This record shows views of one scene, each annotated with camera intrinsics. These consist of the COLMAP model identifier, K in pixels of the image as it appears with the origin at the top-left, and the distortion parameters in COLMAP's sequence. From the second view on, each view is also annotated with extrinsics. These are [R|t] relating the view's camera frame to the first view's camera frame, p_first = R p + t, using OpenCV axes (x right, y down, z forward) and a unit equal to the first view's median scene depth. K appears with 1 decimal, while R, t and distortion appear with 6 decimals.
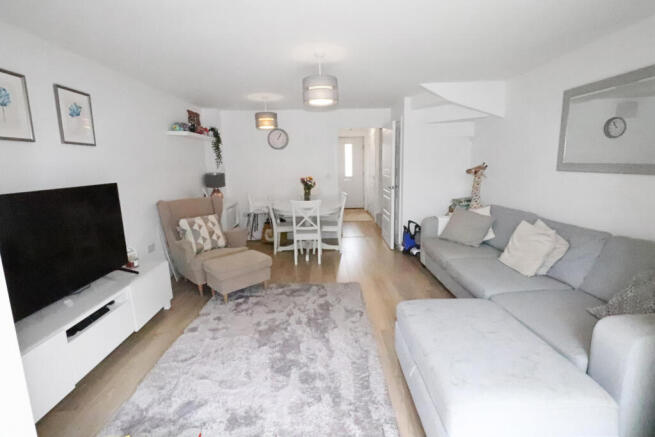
lens RADIAL K [[303.3, 0, 327.2], [0, 303.3, 209.5], [0, 0, 1]] dist [0.002547, 0.000141]
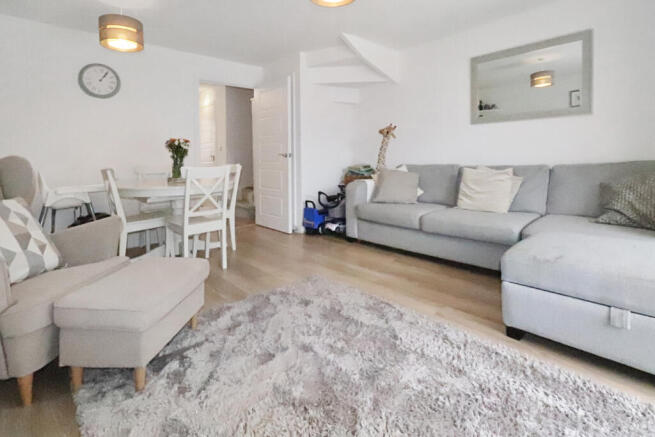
lens RADIAL K [[319.0, 0, 325.9], [0, 319.0, 160.6], [0, 0, 1]] dist [0.002550, 0.000003]
pose [[0.746052, -0.004416, 0.665873, -0.353228], [0.111202, 0.986762, -0.118048, 0.067904], [-0.656537, 0.162116, 0.736667, 0.380231]]
